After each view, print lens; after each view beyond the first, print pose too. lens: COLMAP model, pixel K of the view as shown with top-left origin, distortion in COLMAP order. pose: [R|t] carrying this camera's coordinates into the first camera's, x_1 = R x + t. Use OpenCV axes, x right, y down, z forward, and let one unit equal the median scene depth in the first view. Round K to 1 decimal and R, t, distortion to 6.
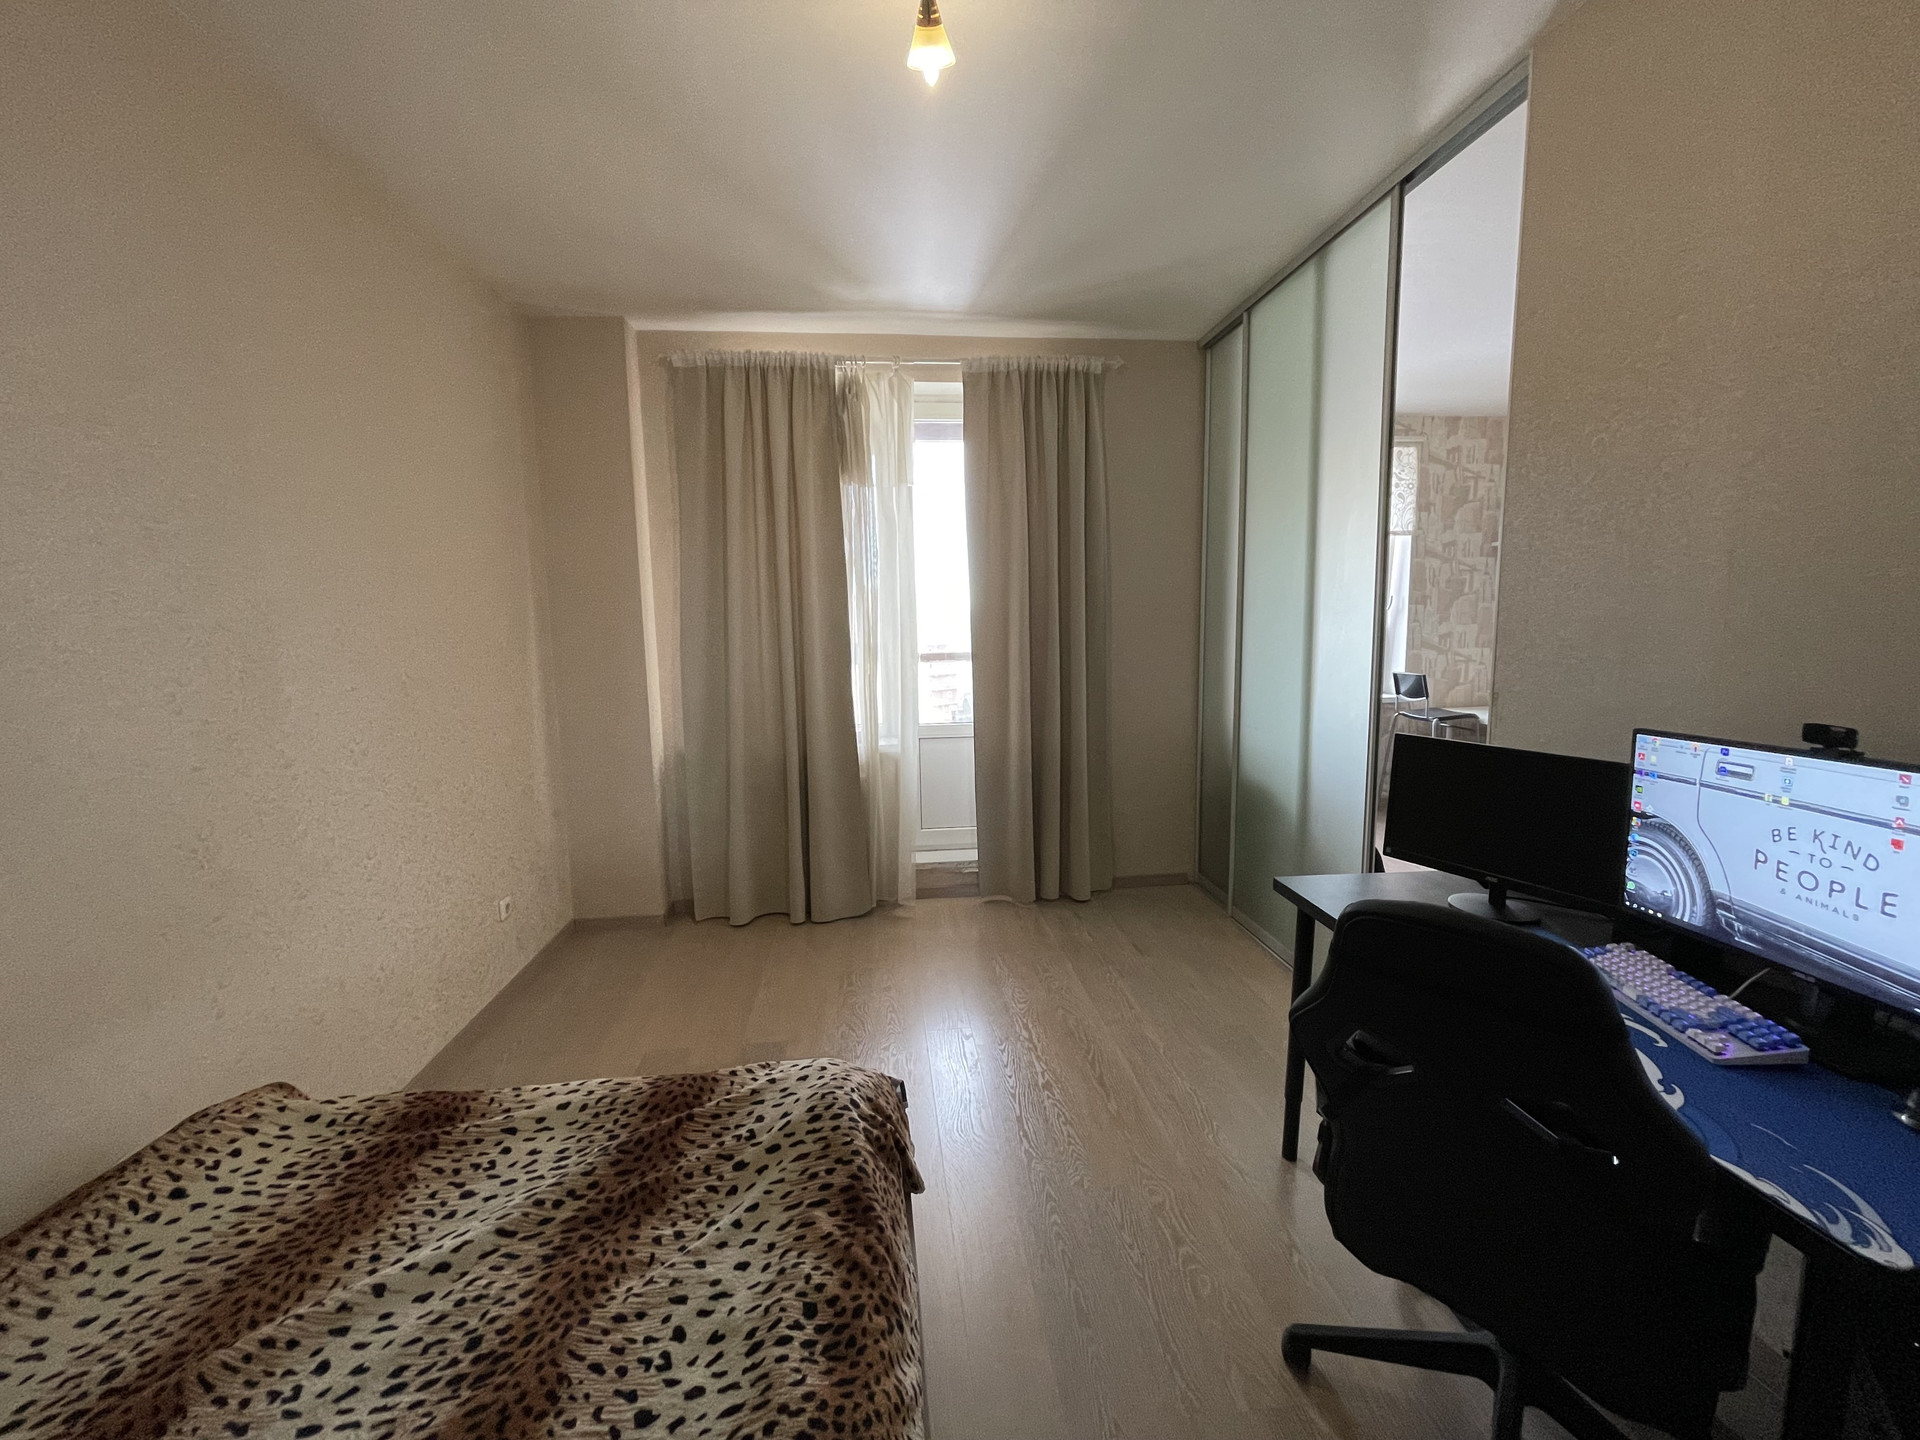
lens RADIAL K [[773.8, 0, 958.7], [0, 773.8, 716.4], [0, 0, 1]] dist [-0.006473, 0.002271]
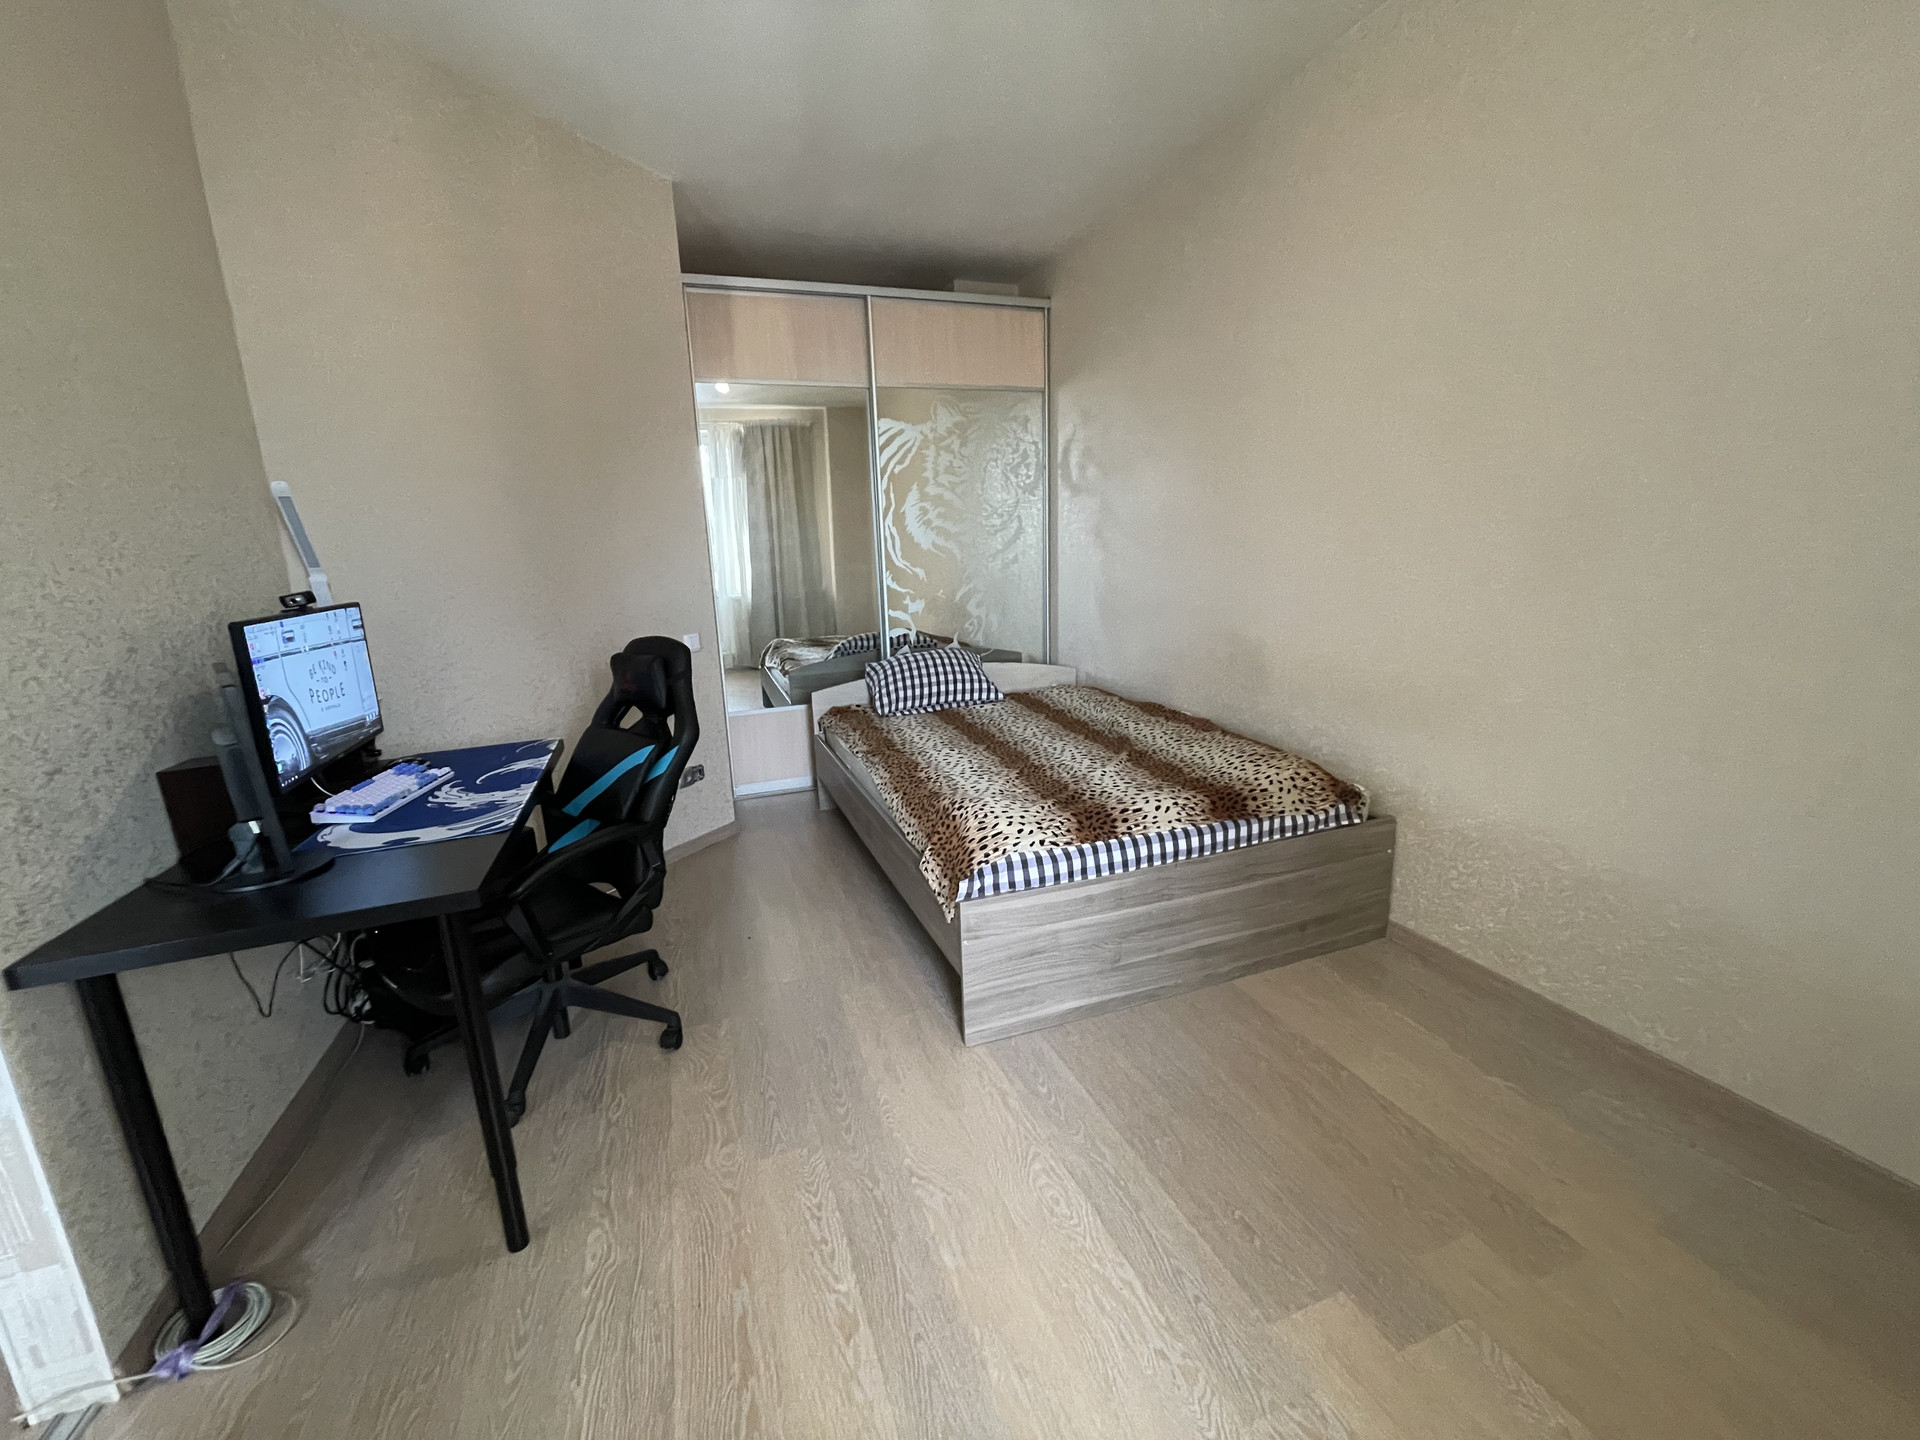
lens RADIAL K [[773.8, 0, 960.9], [0, 773.8, 720.1], [0, 0, 1]] dist [-0.006473, 0.002271]
pose [[-0.966830, 0.107565, -0.231667, 0.213536], [0.023963, 0.941200, 0.336998, -0.205668], [0.254294, 0.320269, -0.912558, 2.463507]]
